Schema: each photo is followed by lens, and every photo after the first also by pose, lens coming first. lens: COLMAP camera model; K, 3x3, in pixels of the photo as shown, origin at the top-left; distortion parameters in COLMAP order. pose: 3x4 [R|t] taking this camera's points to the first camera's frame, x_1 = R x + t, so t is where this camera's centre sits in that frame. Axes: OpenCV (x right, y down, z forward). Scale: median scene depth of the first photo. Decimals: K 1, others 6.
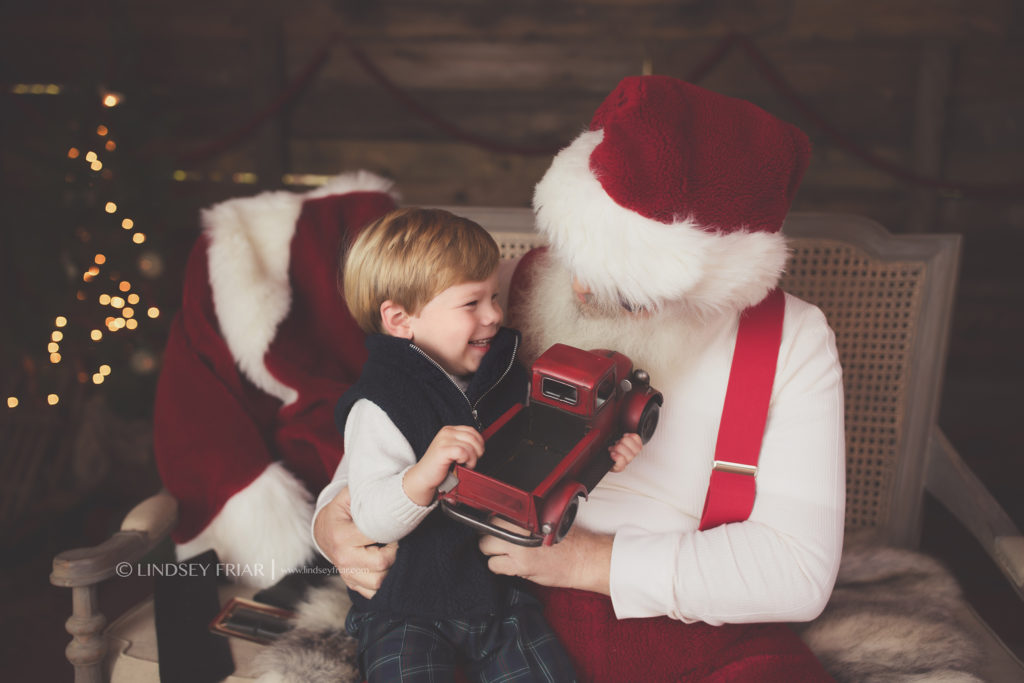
lens RADIAL K [[980.0, 0, 530.1], [0, 980.0, 338.2], [0, 0, 1]] dist [-0.017312, 0.000000]
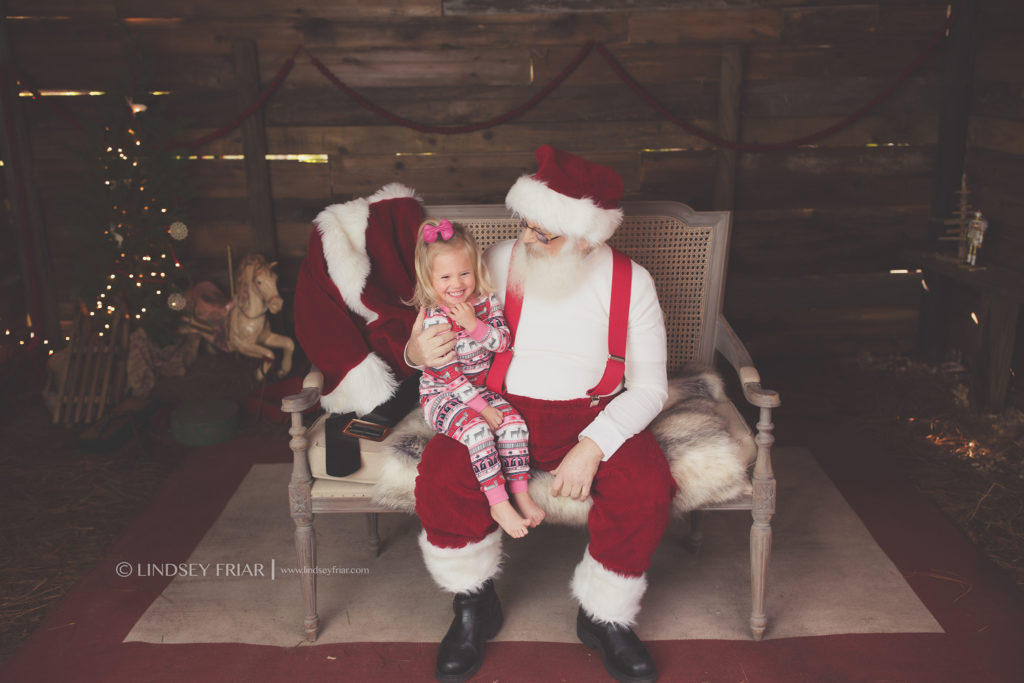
lens RADIAL K [[980.0, 0, 489.1], [0, 980.0, 345.5], [0, 0, 1]] dist [-0.017312, 0.000000]
pose [[0.993593, -0.061640, 0.094733, -0.192210], [0.052605, 0.994078, 0.095083, -0.044521], [-0.100033, -0.089490, 0.990952, -0.787339]]
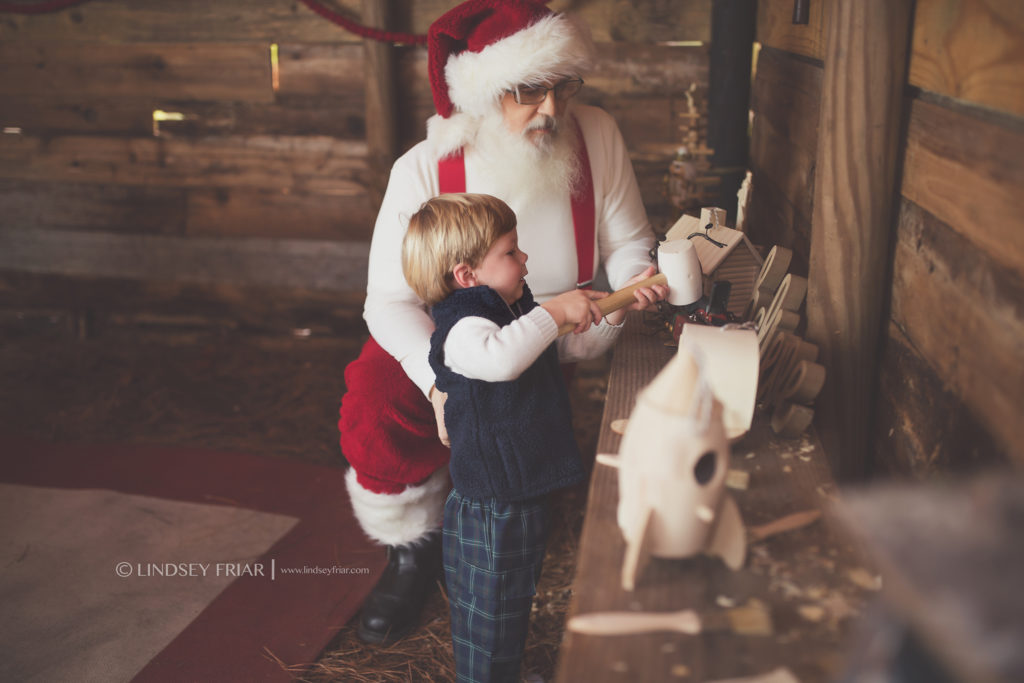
lens RADIAL K [[980.0, 0, 508.1], [0, 980.0, 343.1], [0, 0, 1]] dist [-0.017312, 0.000000]
pose [[0.991075, 0.028860, -0.130146, 1.283483], [-0.013123, 0.992664, 0.120194, 0.036413], [0.132660, -0.117413, 0.984183, 0.135351]]
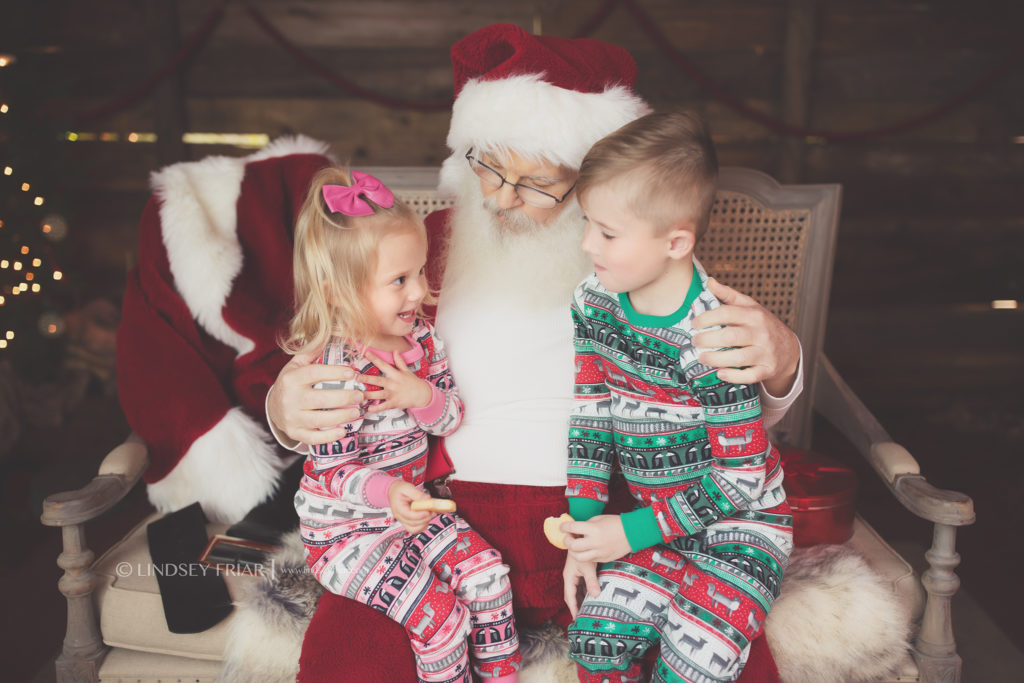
lens RADIAL K [[980.0, 0, 513.2], [0, 980.0, 339.9], [0, 0, 1]] dist [-0.017312, 0.000000]
pose [[0.993388, -0.038391, 0.108200, -0.065654], [0.032646, 0.997987, 0.054379, 0.000581], [-0.110069, -0.050487, 0.992641, -0.095437]]
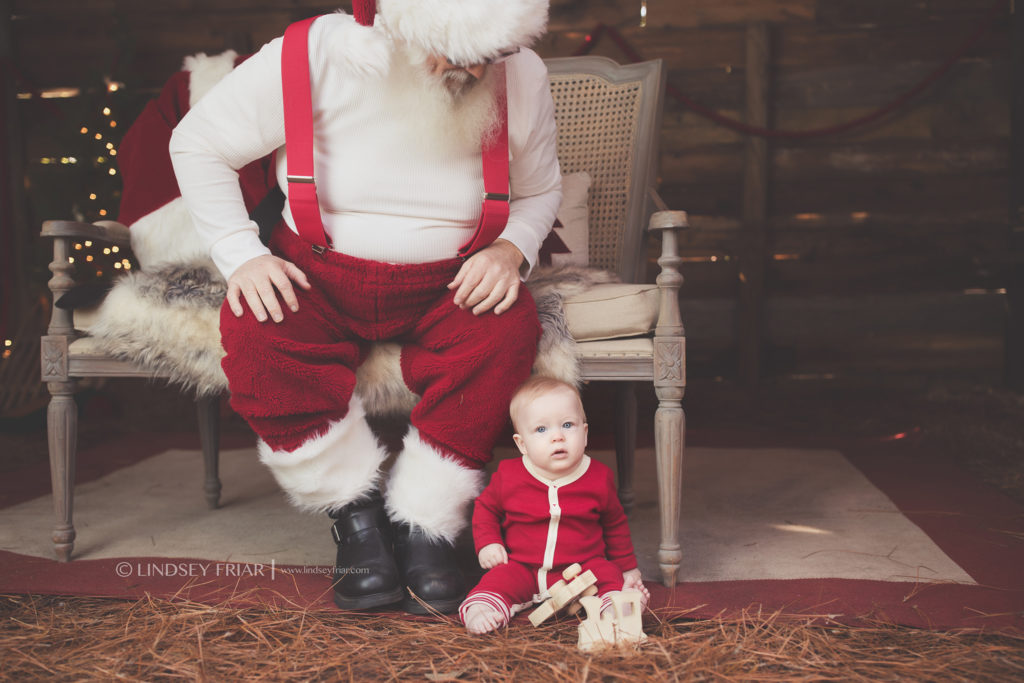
lens RADIAL K [[980.0, 0, 519.1], [0, 980.0, 339.3], [0, 0, 1]] dist [-0.017312, 0.000000]
pose [[0.999487, -0.021122, -0.024072, 0.240848], [0.018282, 0.993464, -0.112669, 0.458825], [0.026295, 0.112172, 0.993341, -0.412998]]
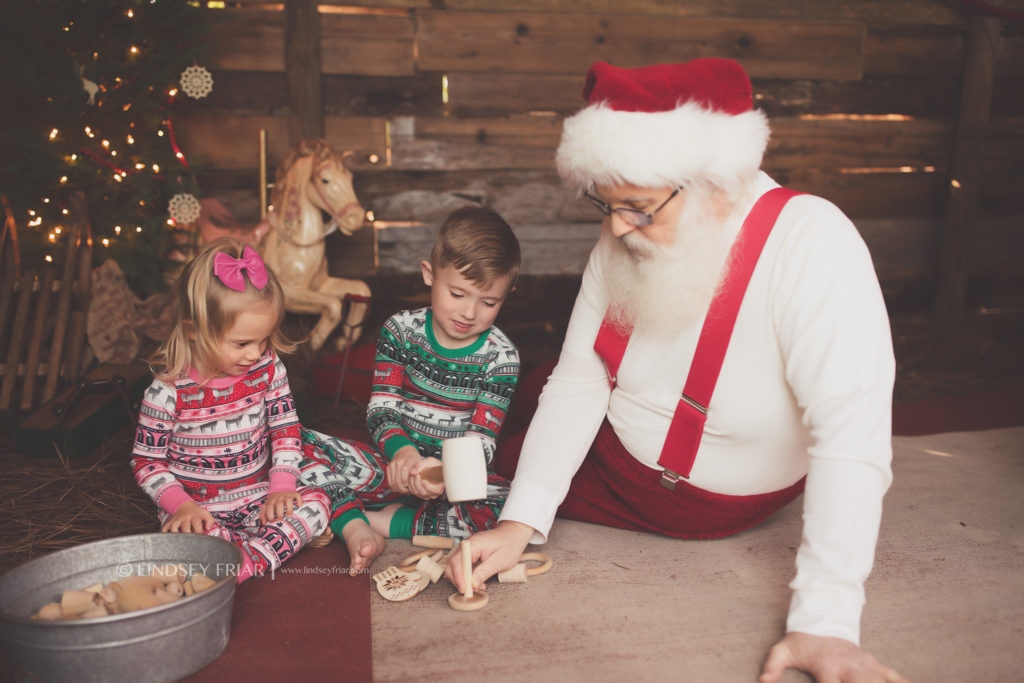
lens RADIAL K [[980.0, 0, 514.0], [0, 980.0, 343.7], [0, 0, 1]] dist [-0.017312, 0.000000]
pose [[0.962617, -0.057243, 0.264750, -0.701500], [0.058573, 0.998279, 0.002873, 0.290908], [-0.264459, 0.012742, 0.964313, 0.323333]]
